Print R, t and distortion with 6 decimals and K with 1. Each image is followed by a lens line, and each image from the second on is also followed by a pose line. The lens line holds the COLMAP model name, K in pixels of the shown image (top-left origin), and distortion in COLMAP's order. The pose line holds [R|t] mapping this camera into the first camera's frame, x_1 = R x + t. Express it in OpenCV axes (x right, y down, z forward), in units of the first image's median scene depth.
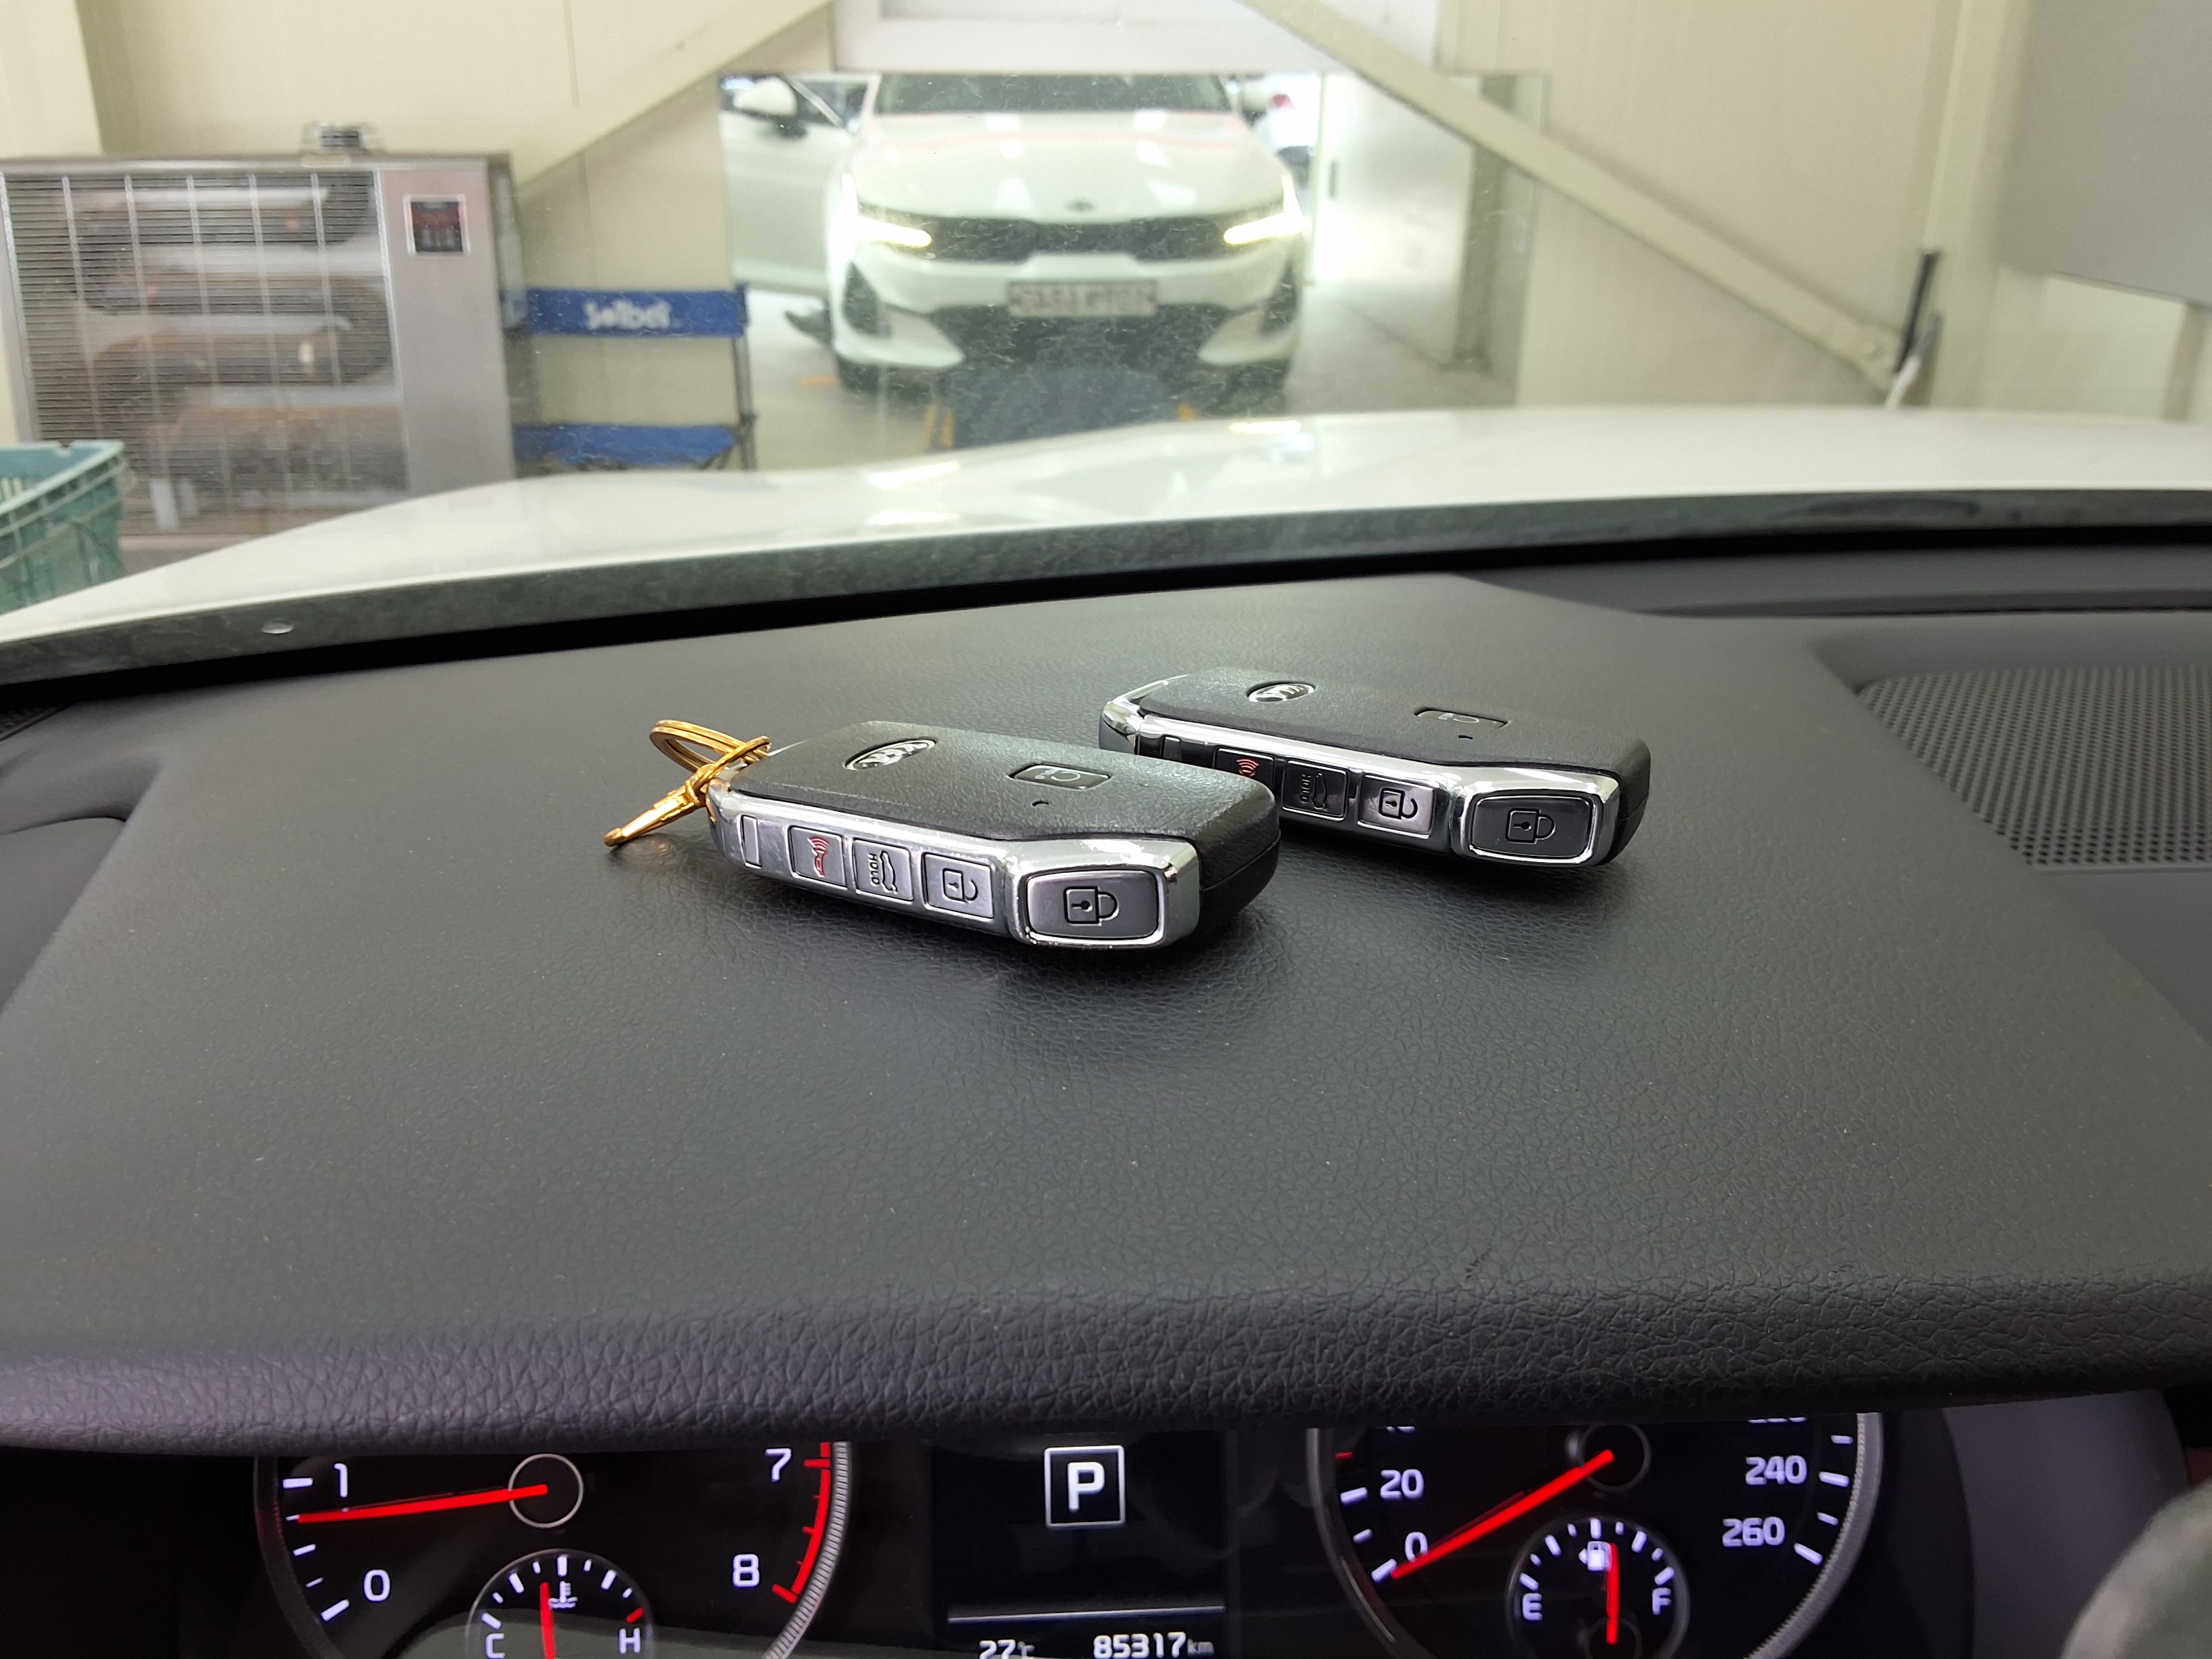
lens RADIAL K [[1783.0, 0, 1099.3], [0, 1783.0, 856.9], [0, 0, 1]] dist [0.133616, -0.230434]
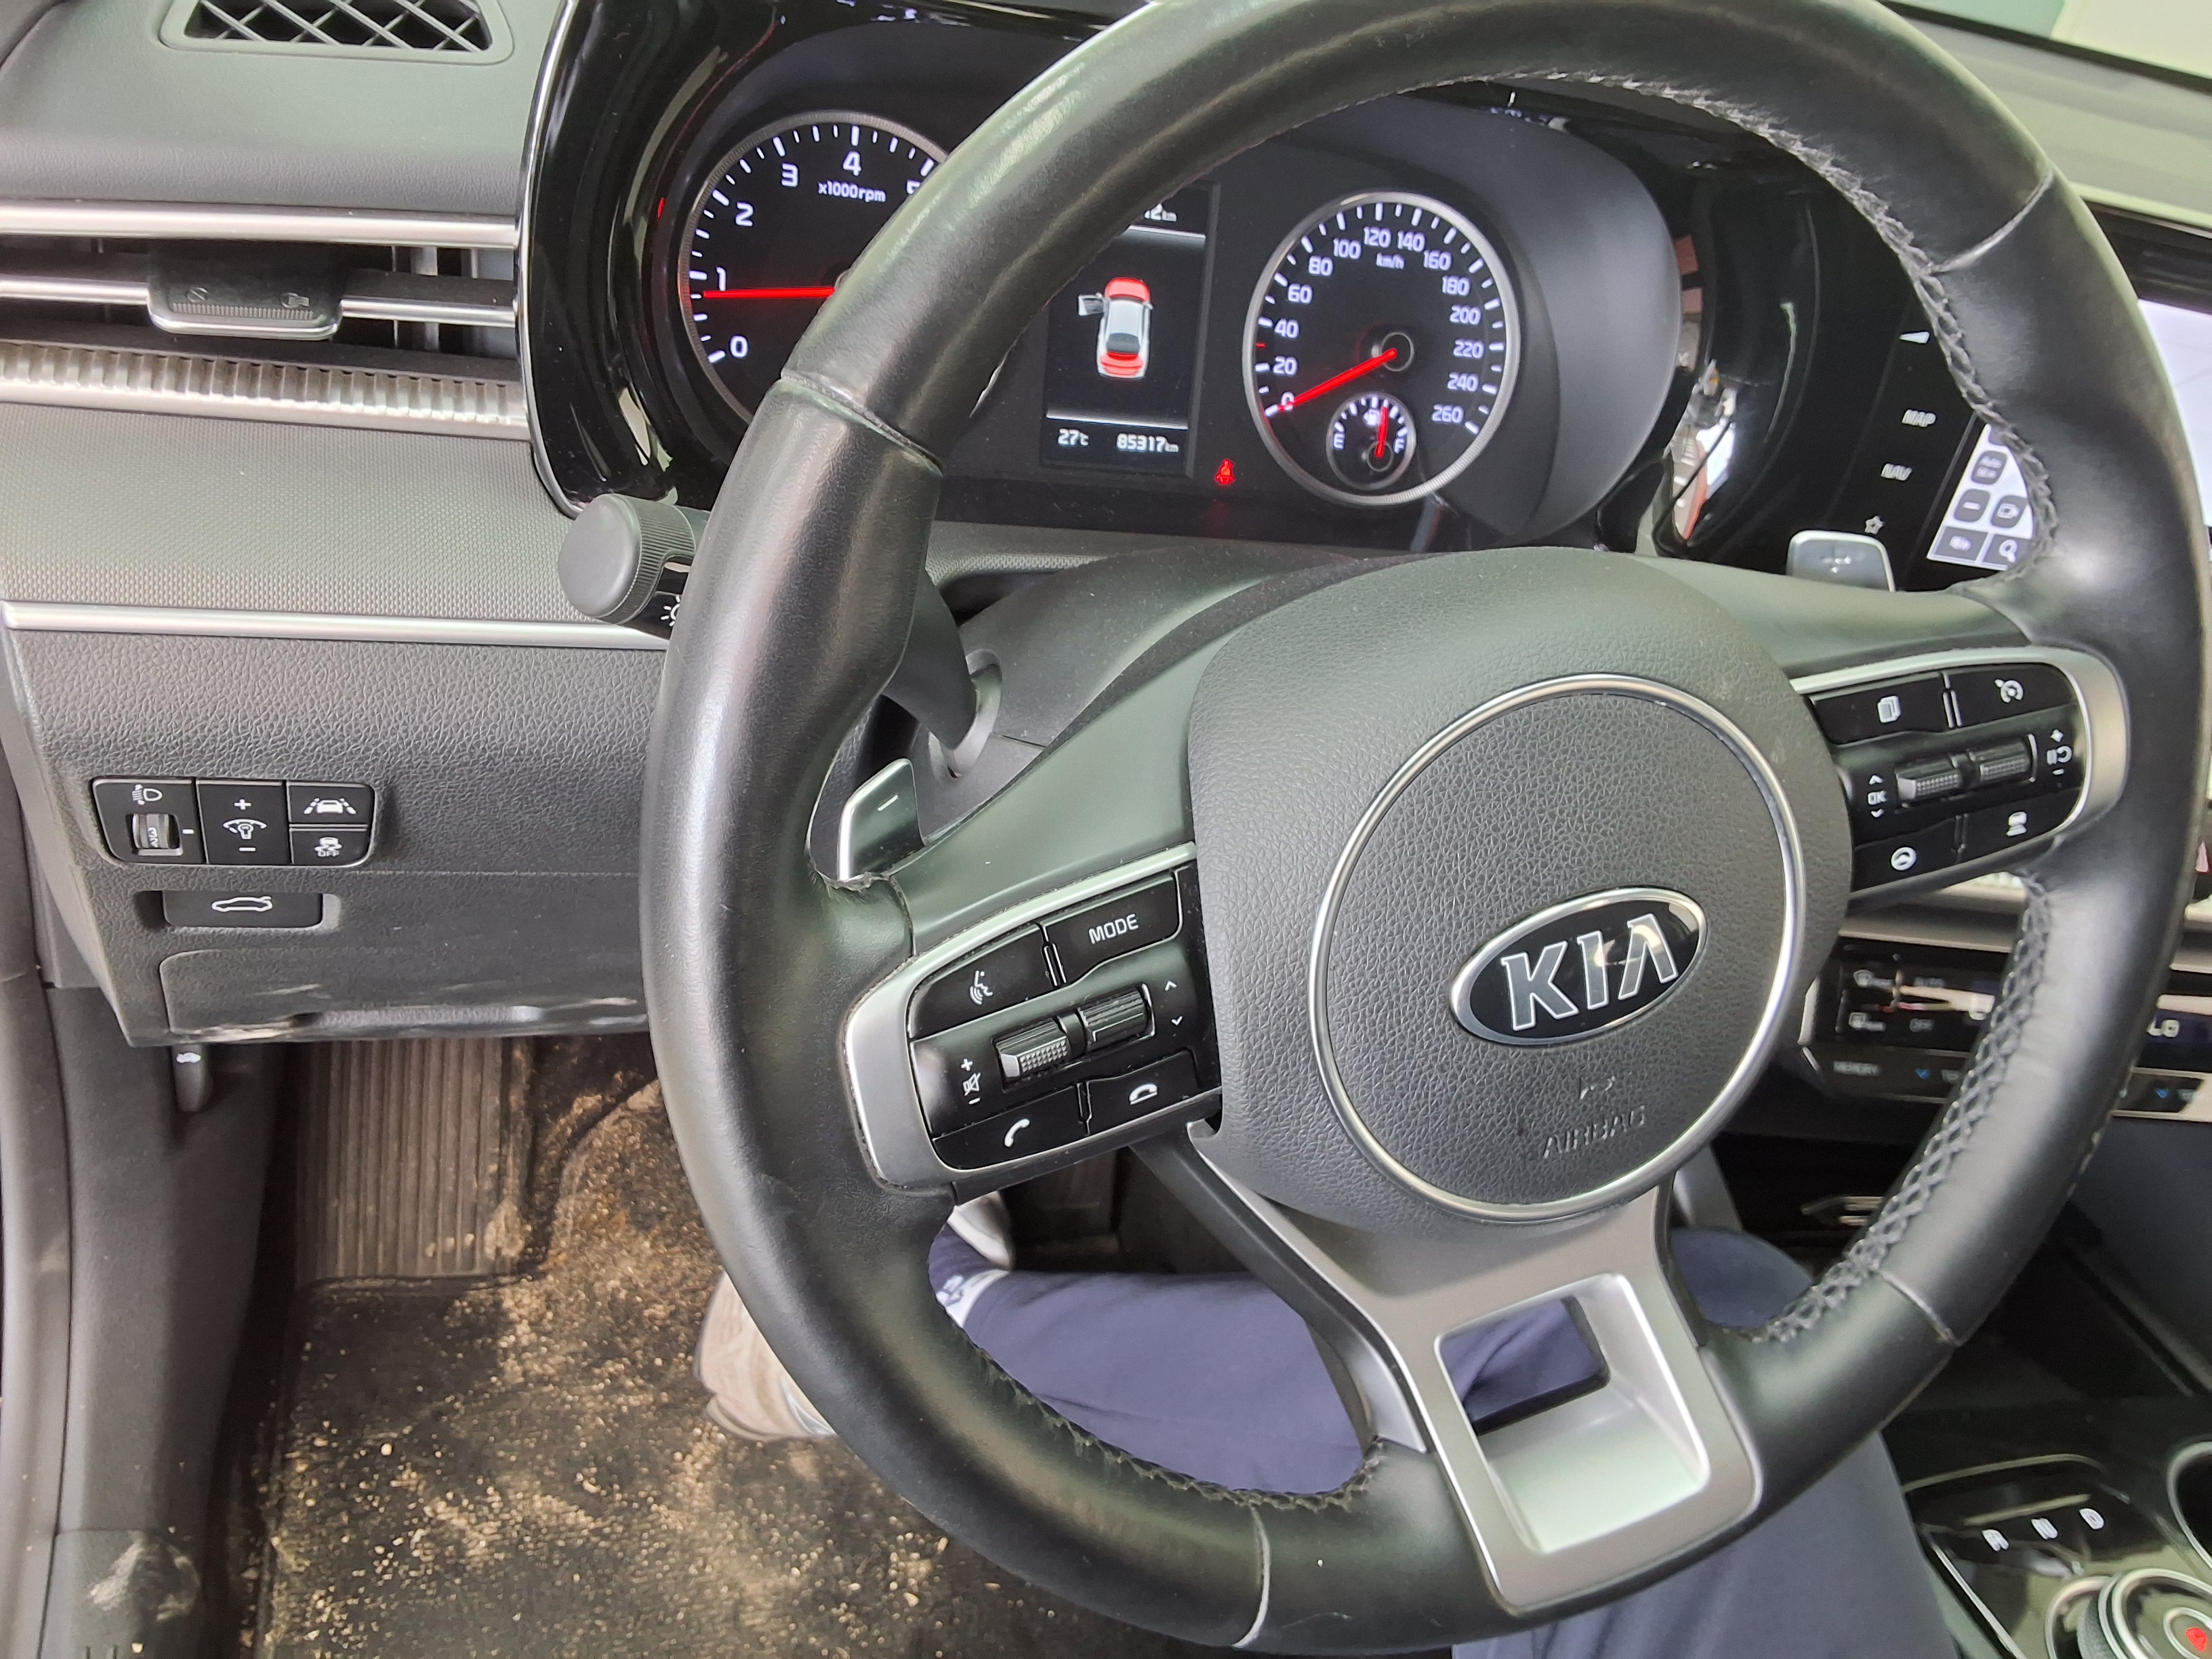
lens RADIAL K [[1783.0, 0, 1099.3], [0, 1783.0, 856.9], [0, 0, 1]] dist [0.133616, -0.230434]
pose [[0.952750, 0.028418, 0.302424, -0.556256], [-0.099277, 0.970069, 0.221607, 0.440775], [-0.287074, -0.241159, 0.927055, -0.777636]]
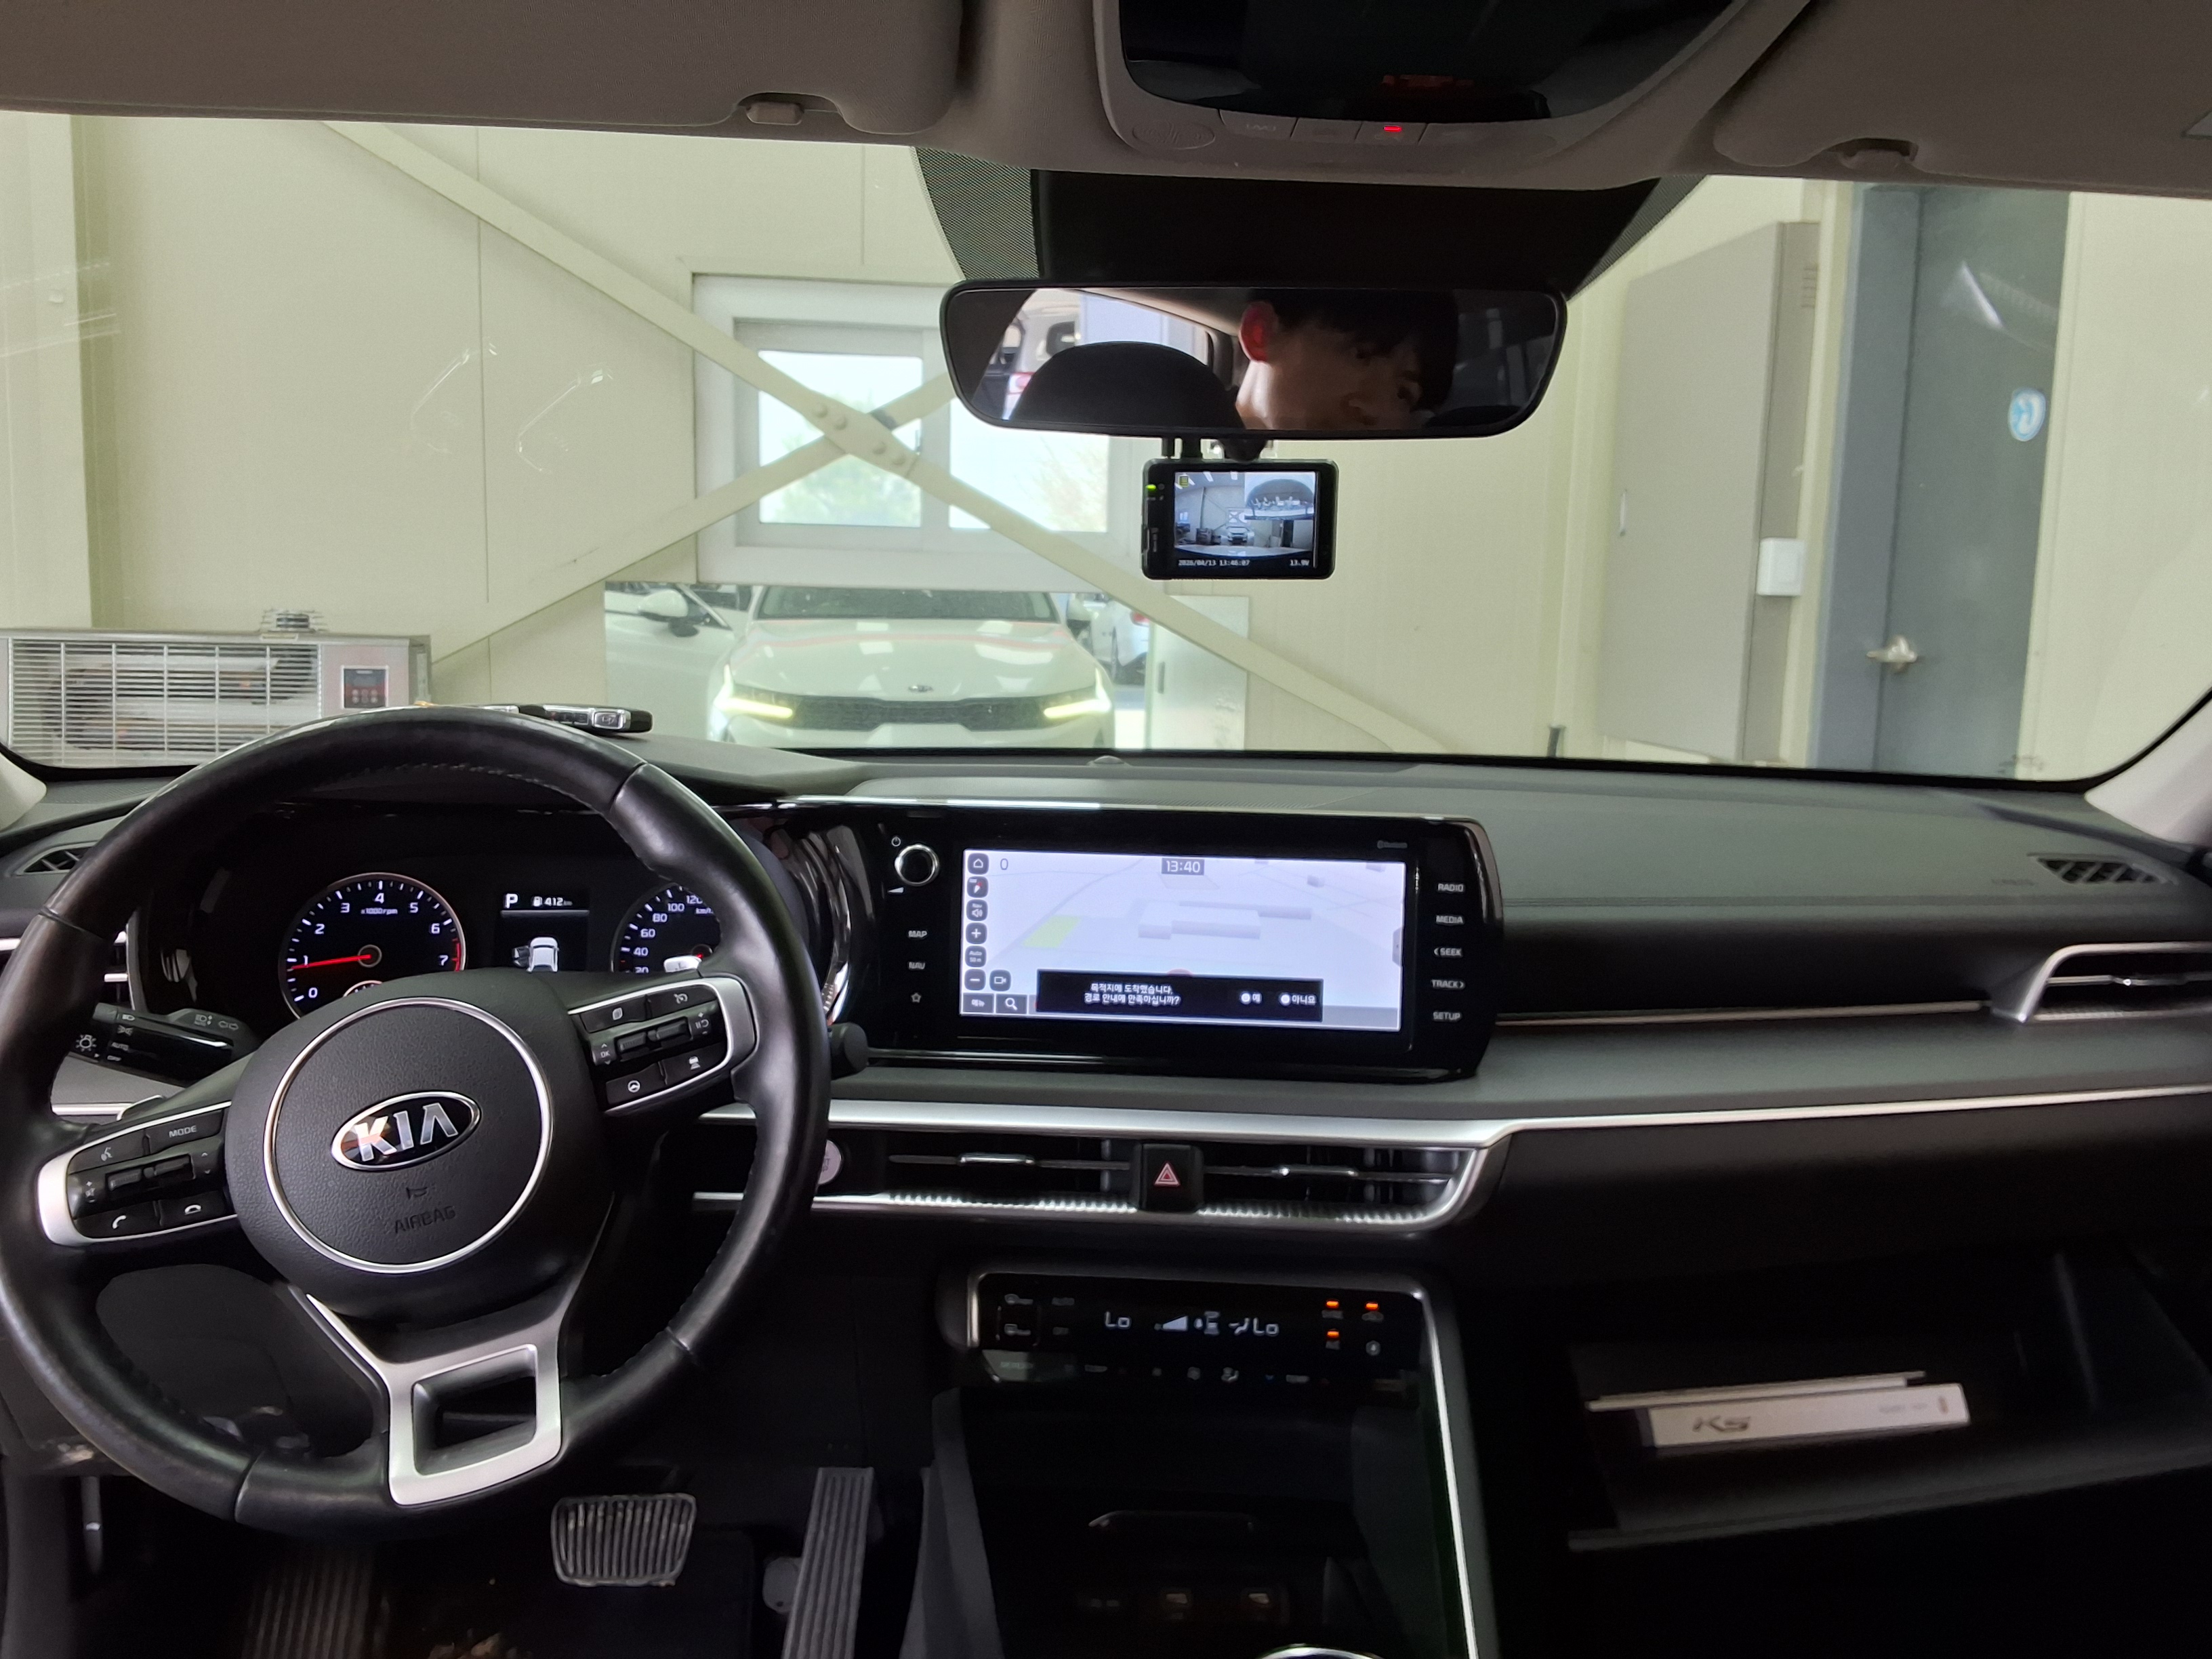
lens RADIAL K [[1783.0, 0, 1099.3], [0, 1783.0, 856.9], [0, 0, 1]] dist [0.133616, -0.230434]
pose [[0.998472, 0.007914, 0.054688, 0.804507], [0.006465, 0.966164, -0.257846, 0.978997], [-0.054878, 0.257806, 0.964637, -2.206260]]
